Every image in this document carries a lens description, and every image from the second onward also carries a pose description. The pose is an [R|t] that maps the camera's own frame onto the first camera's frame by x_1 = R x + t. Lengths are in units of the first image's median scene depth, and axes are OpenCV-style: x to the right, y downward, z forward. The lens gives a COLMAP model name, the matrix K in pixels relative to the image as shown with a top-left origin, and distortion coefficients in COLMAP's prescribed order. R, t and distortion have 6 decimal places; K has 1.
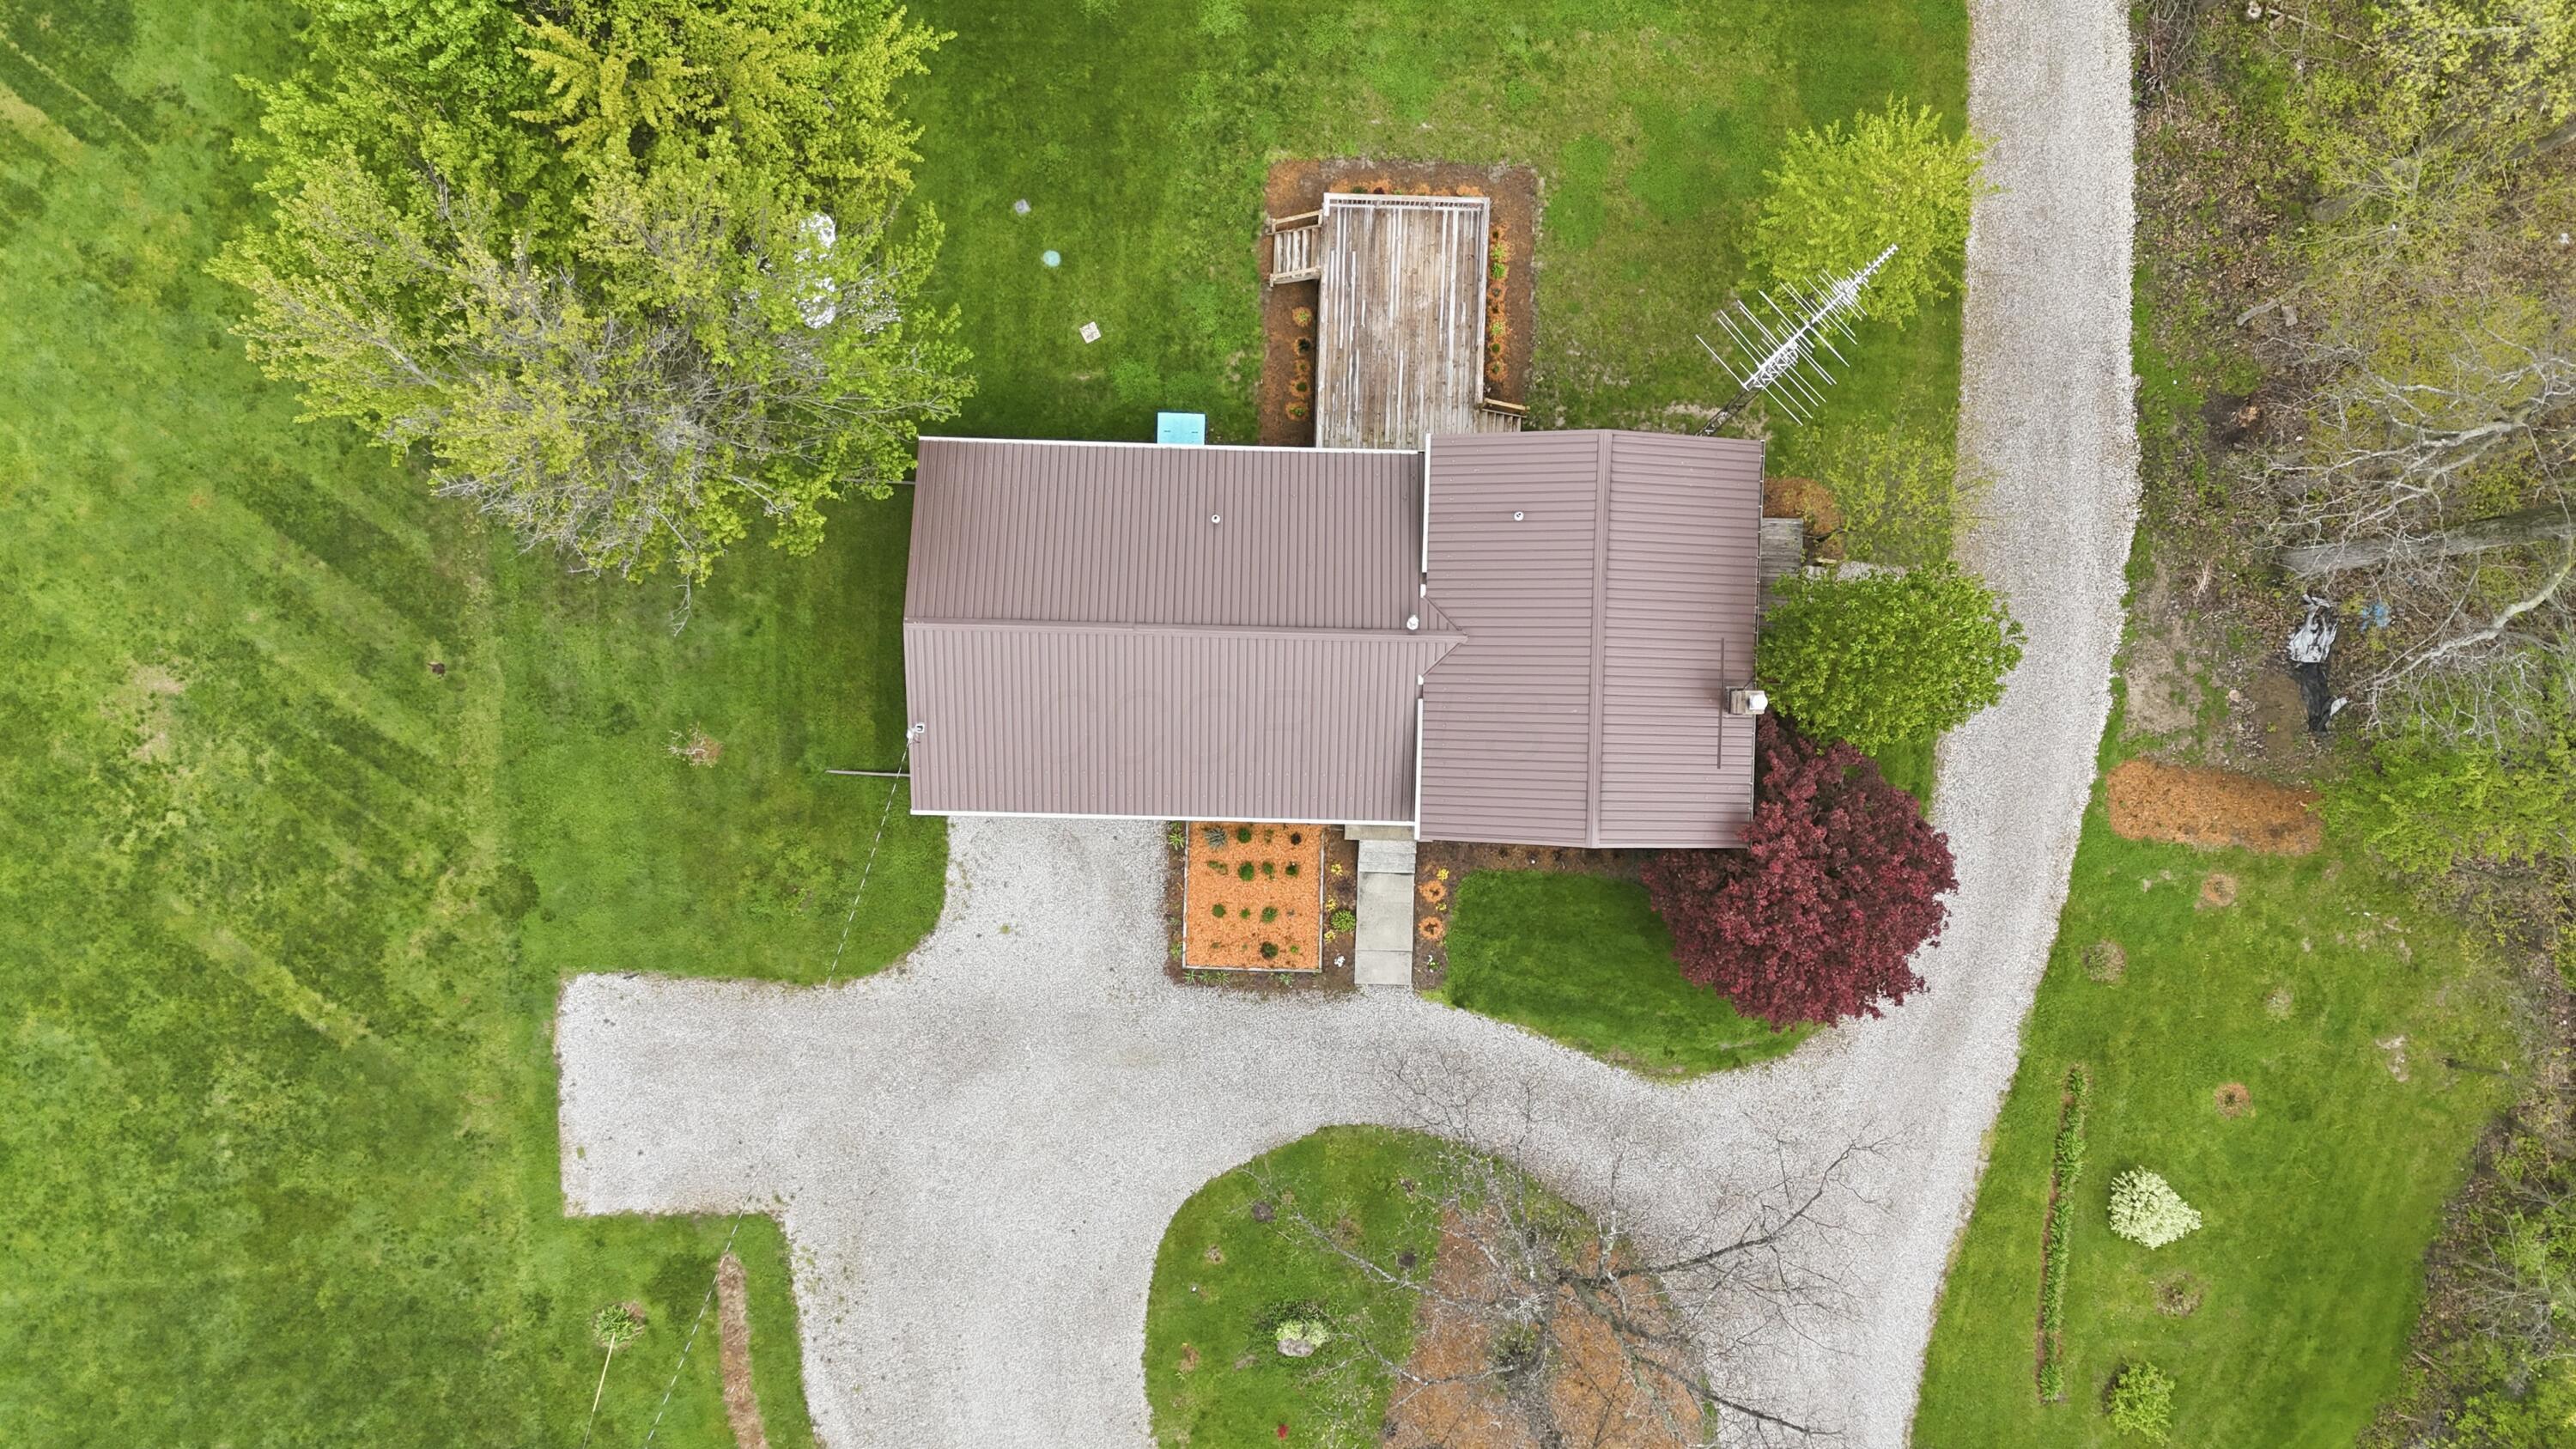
lens RADIAL K [[1868.3, 0, 1288.0], [0, 1868.3, 724.5], [0, 0, 1]] dist [0.096636, -0.138260]
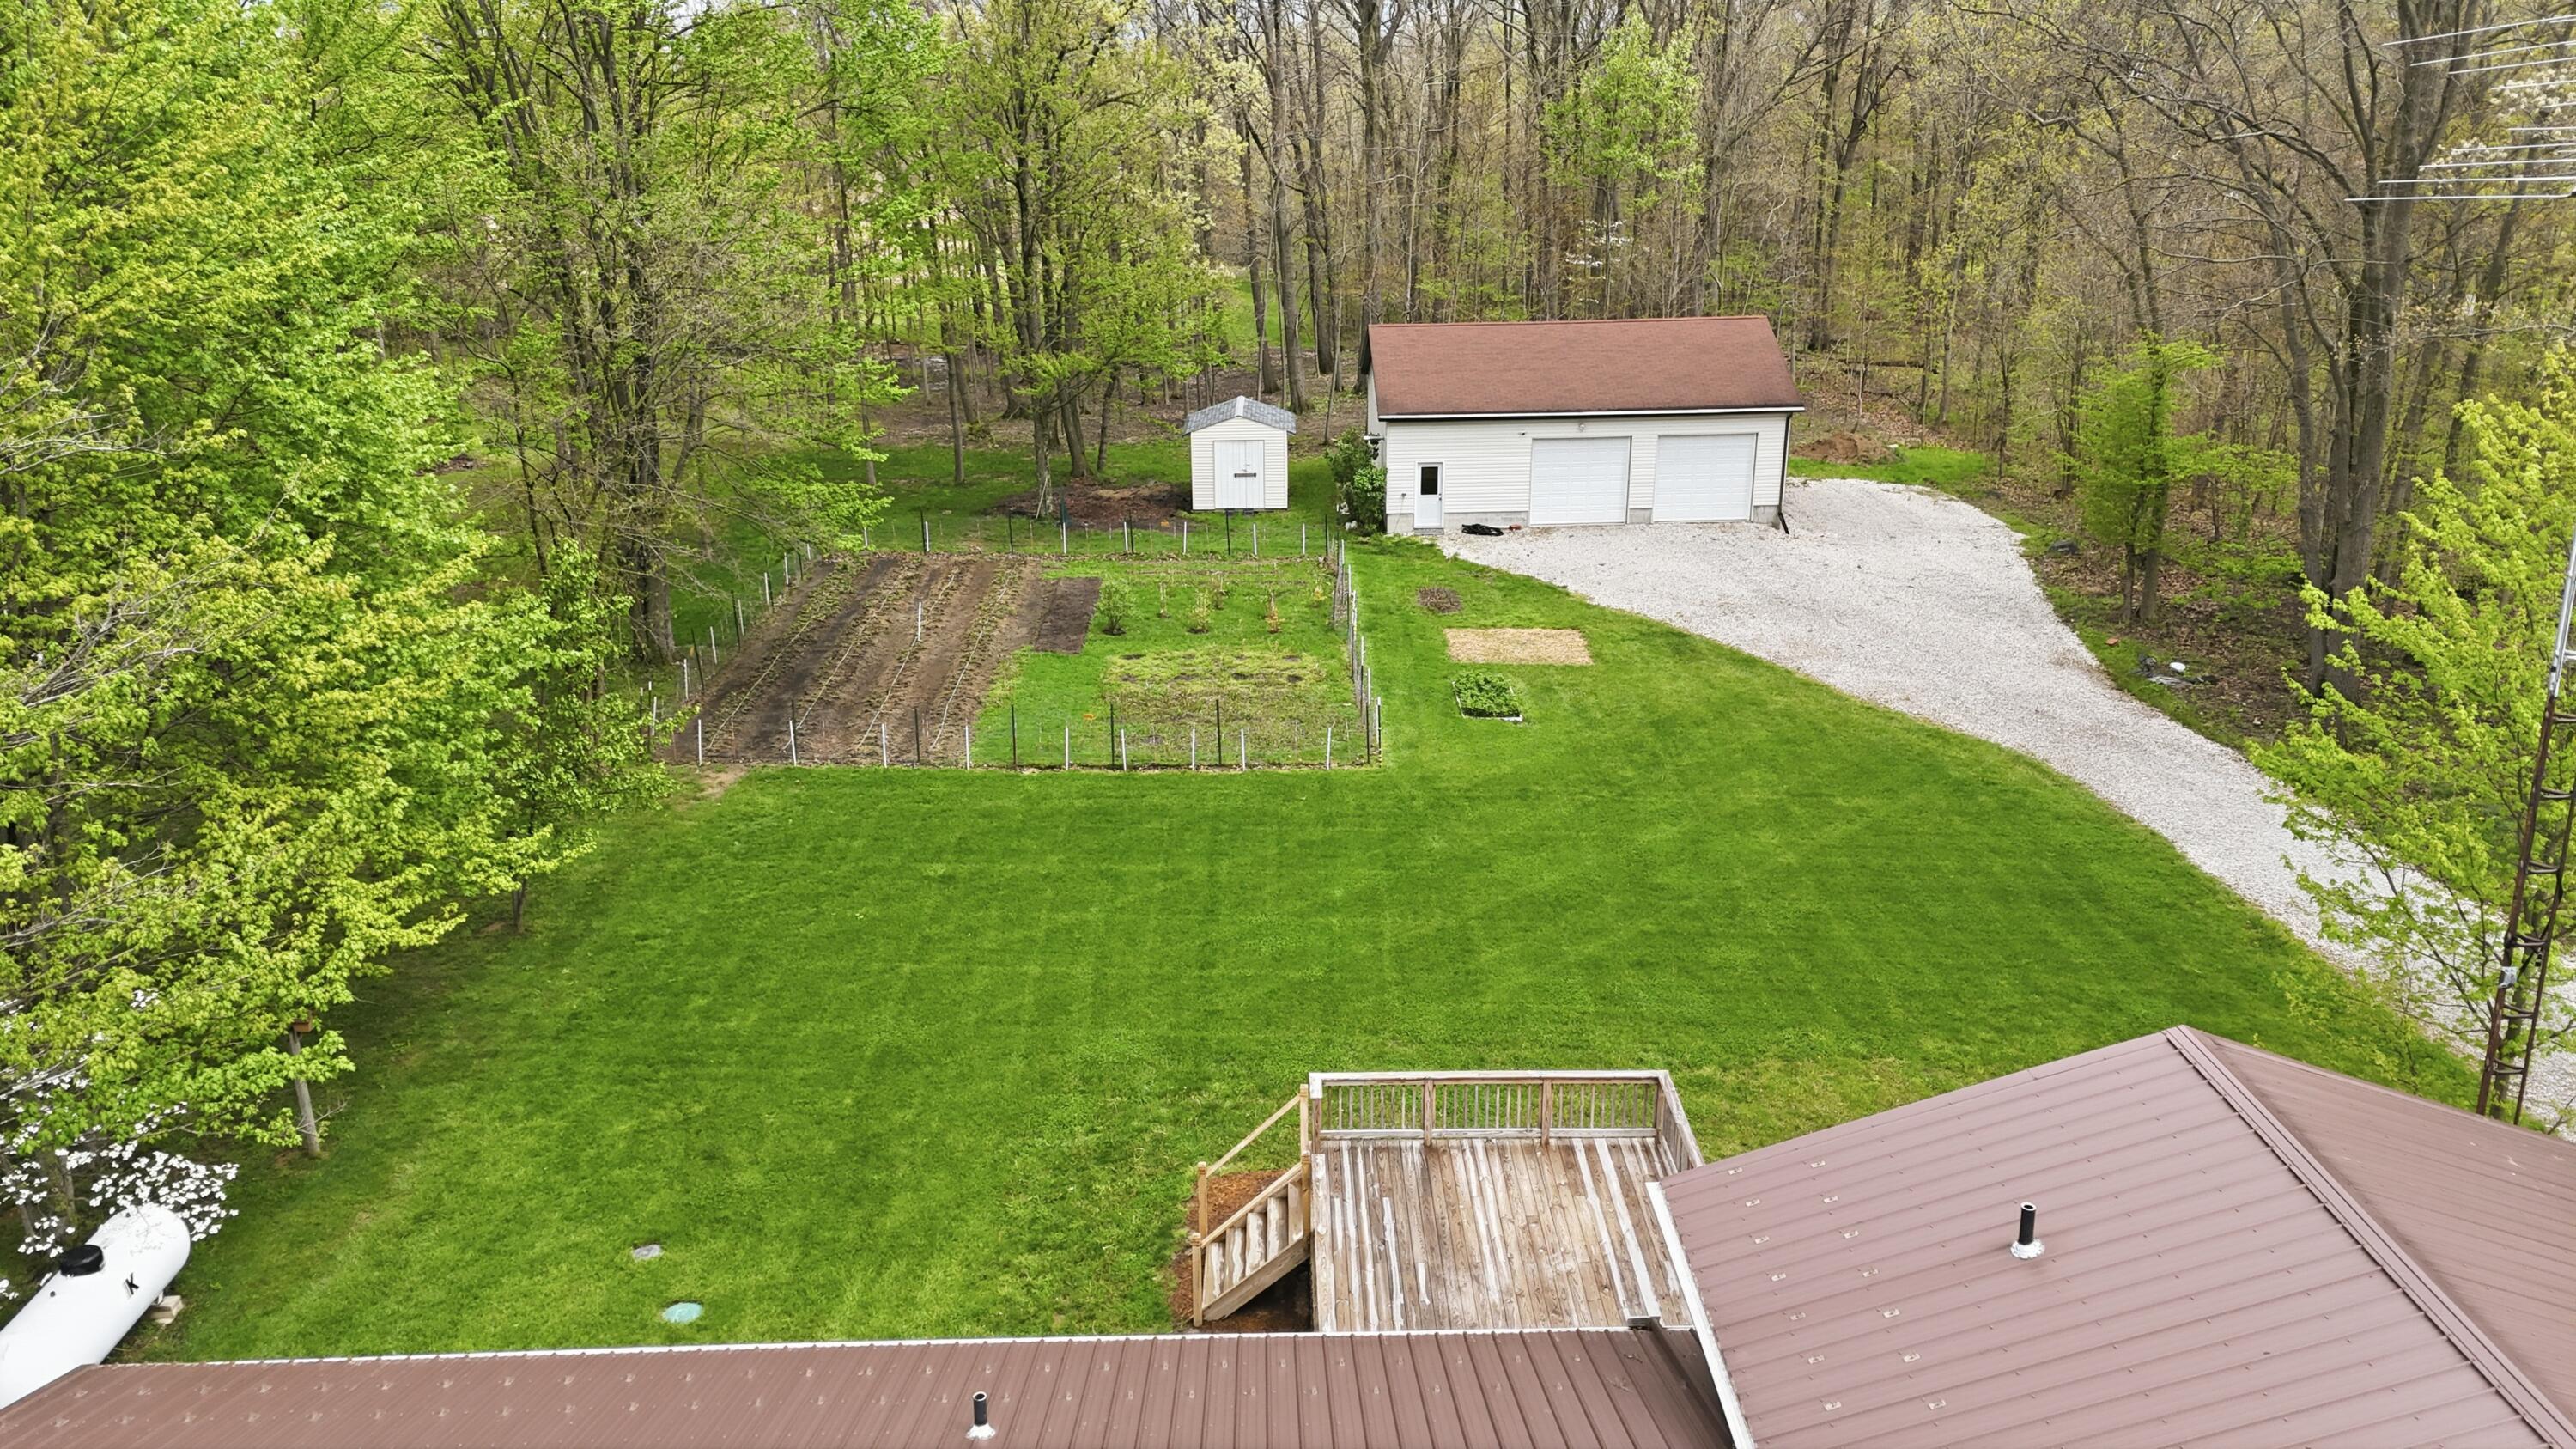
lens RADIAL K [[1868.3, 0, 1288.0], [0, 1868.3, 724.5], [0, 0, 1]] dist [0.096636, -0.138260]
pose [[0.998640, -0.042058, 0.030809, 0.003967], [0.044799, 0.389975, -0.919735, 0.103025], [0.026668, 0.919865, 0.391329, 0.731751]]
